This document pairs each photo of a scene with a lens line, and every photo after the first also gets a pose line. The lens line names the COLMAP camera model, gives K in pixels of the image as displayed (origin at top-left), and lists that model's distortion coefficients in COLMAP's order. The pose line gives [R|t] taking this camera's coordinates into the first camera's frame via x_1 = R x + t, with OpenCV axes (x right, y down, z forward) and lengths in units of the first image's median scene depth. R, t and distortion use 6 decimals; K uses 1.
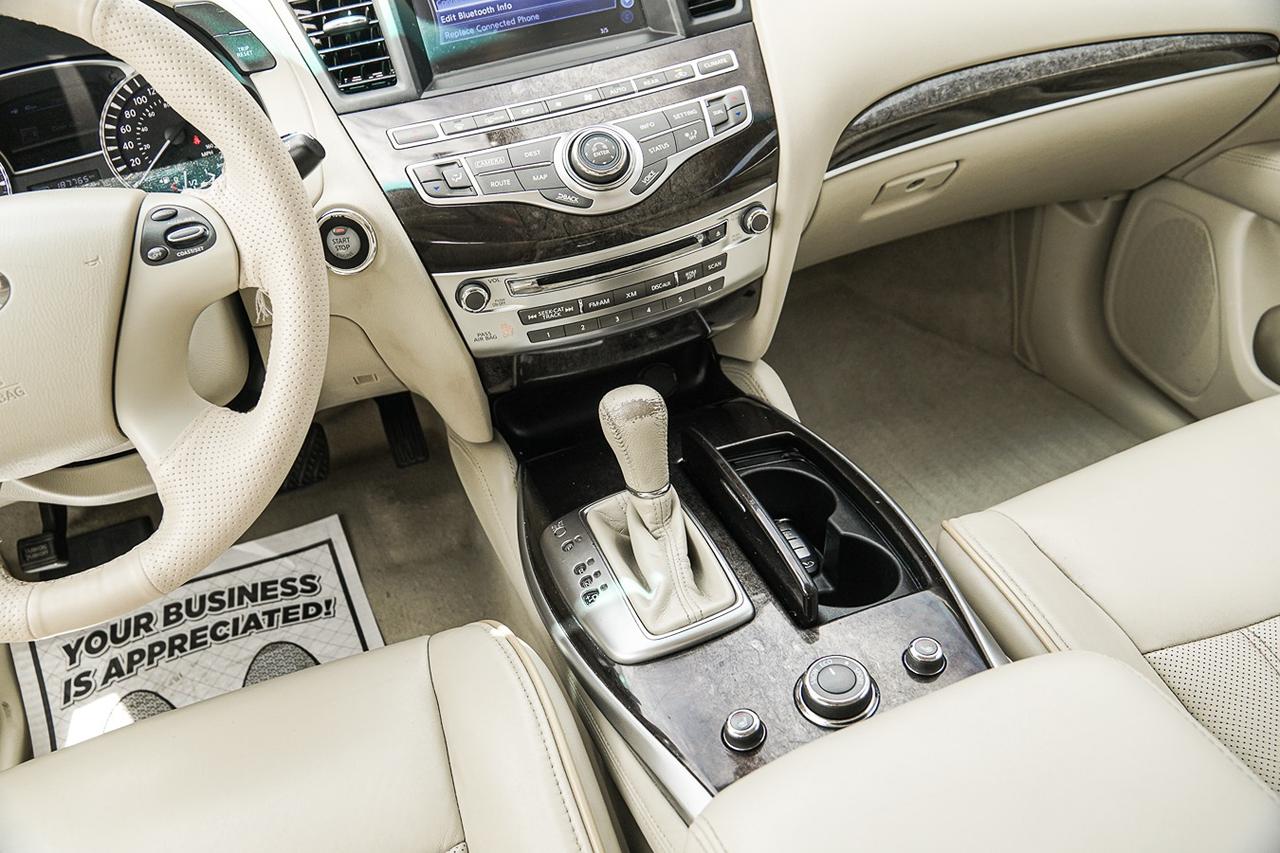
lens RADIAL K [[994.9, 0, 628.3], [0, 994.9, 433.2], [0, 0, 1]] dist [-0.140837, 0.114805]
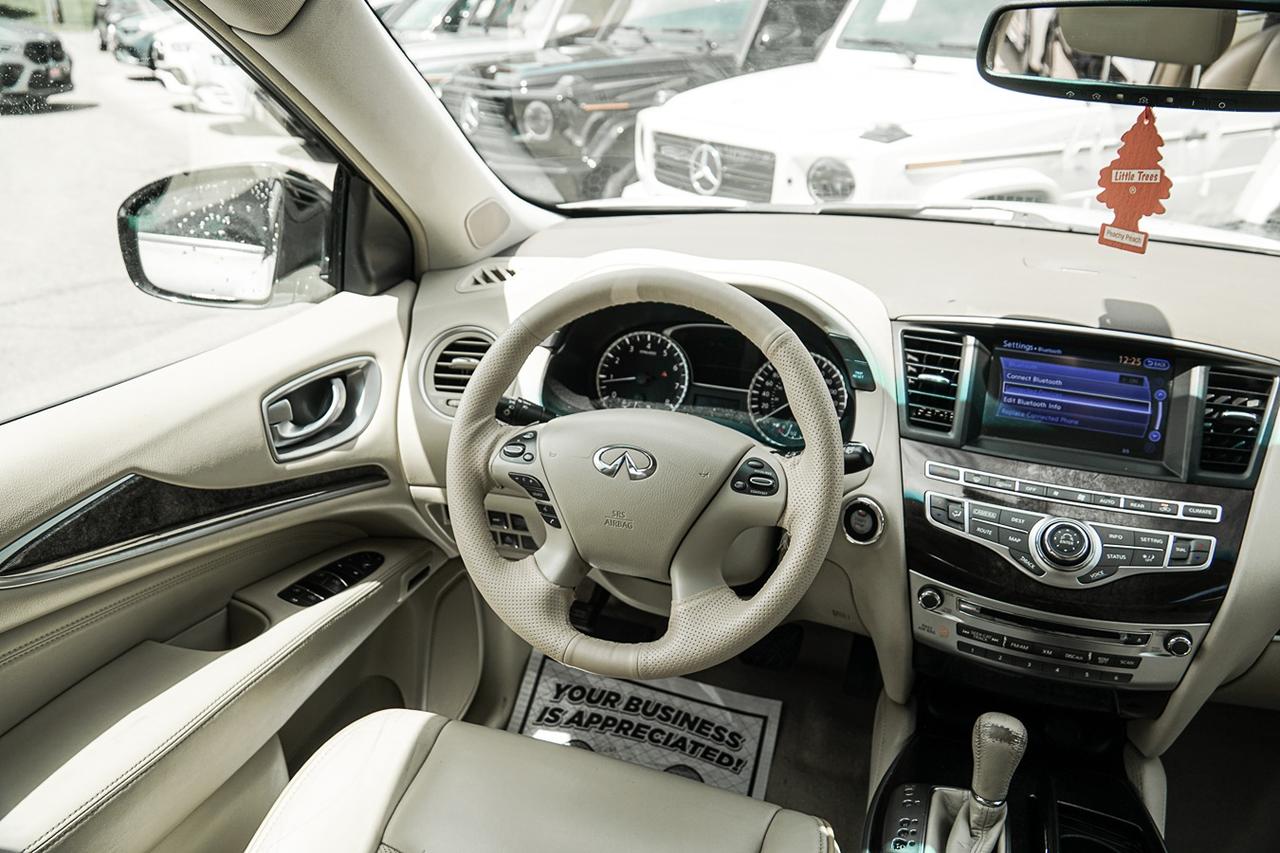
lens RADIAL K [[994.9, 0, 628.3], [0, 994.9, 433.2], [0, 0, 1]] dist [-0.140837, 0.114805]
pose [[0.757755, 0.363458, -0.541947, 0.160889], [-0.478336, 0.874296, -0.082464, -0.027159], [0.443850, 0.321720, 0.836357, -0.338135]]
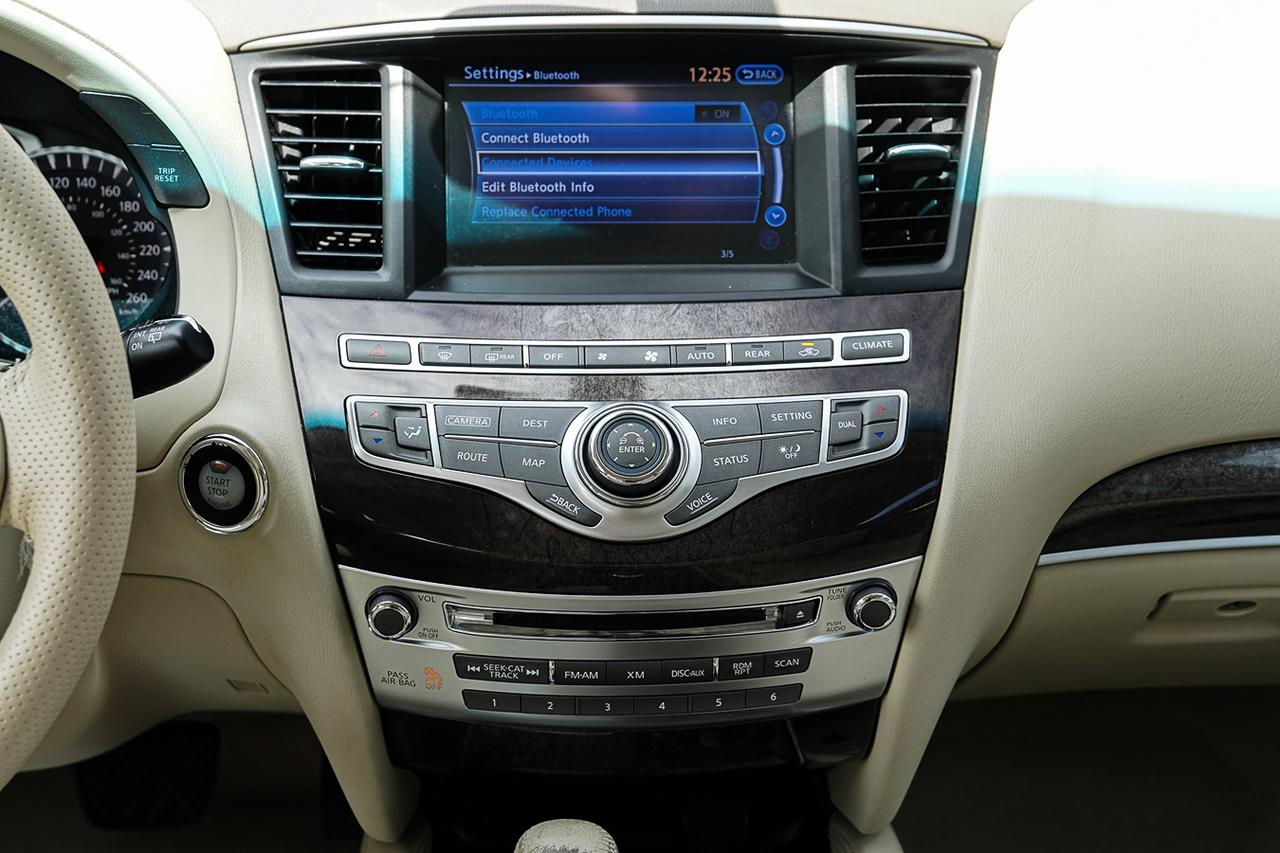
lens RADIAL K [[1813.1, 0, 622.8], [0, 1813.1, 430.0], [0, 0, 1]] dist [0.146329, -0.014632]
pose [[0.946396, 0.232229, -0.224510, 0.210854], [-0.274401, 0.944711, -0.179513, -0.076561], [0.170409, 0.231496, 0.957795, -0.122945]]
